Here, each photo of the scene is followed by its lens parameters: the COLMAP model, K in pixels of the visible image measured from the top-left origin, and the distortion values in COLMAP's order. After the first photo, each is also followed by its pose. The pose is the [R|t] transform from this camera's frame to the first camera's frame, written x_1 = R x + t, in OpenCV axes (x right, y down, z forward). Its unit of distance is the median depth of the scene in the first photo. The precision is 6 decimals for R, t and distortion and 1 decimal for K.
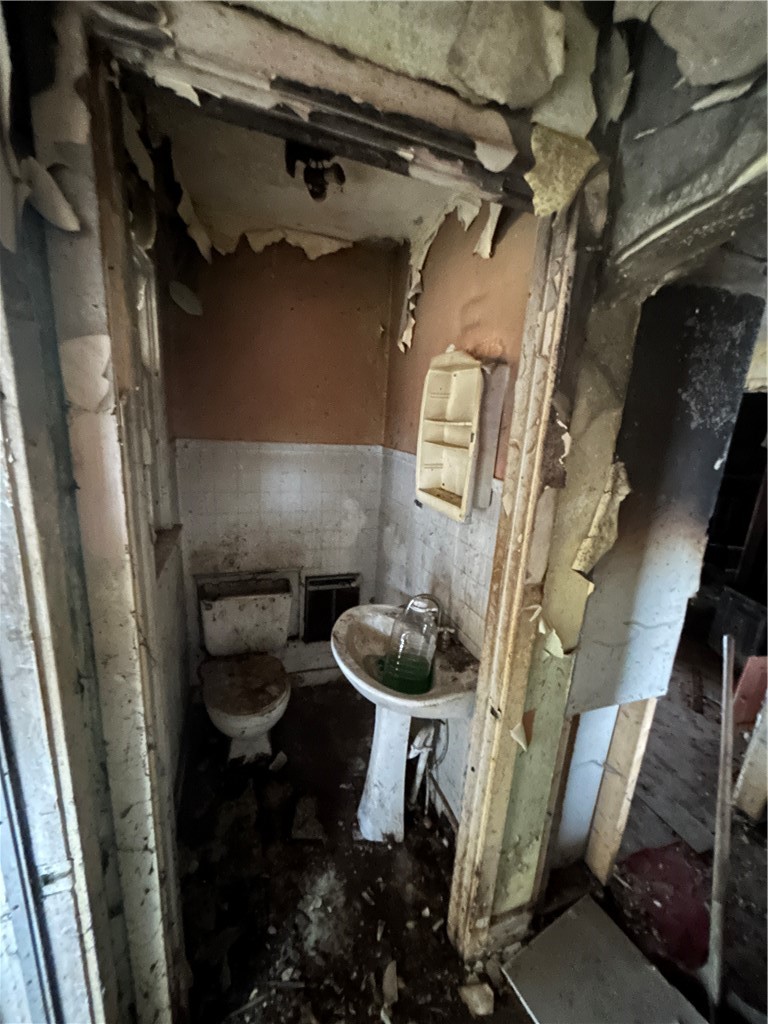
lens RADIAL K [[410.4, 0, 384.0], [0, 410.4, 512.0], [0, 0, 1]] dist [-0.000641, -0.000003]
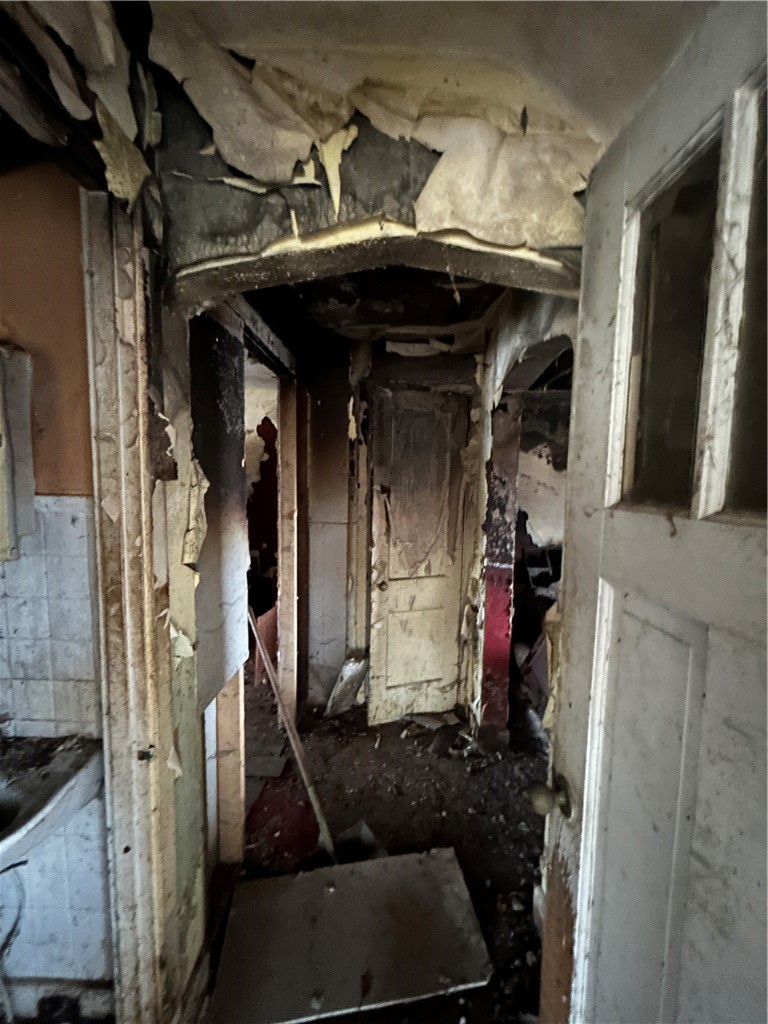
lens RADIAL K [[410.4, 0, 384.0], [0, 410.4, 512.0], [0, 0, 1]] dist [-0.000641, -0.000003]
pose [[0.351057, -0.137394, 0.926219, -0.314451], [0.221480, 0.973291, 0.060431, 0.067692], [-0.909783, 0.183924, 0.372110, 0.164238]]
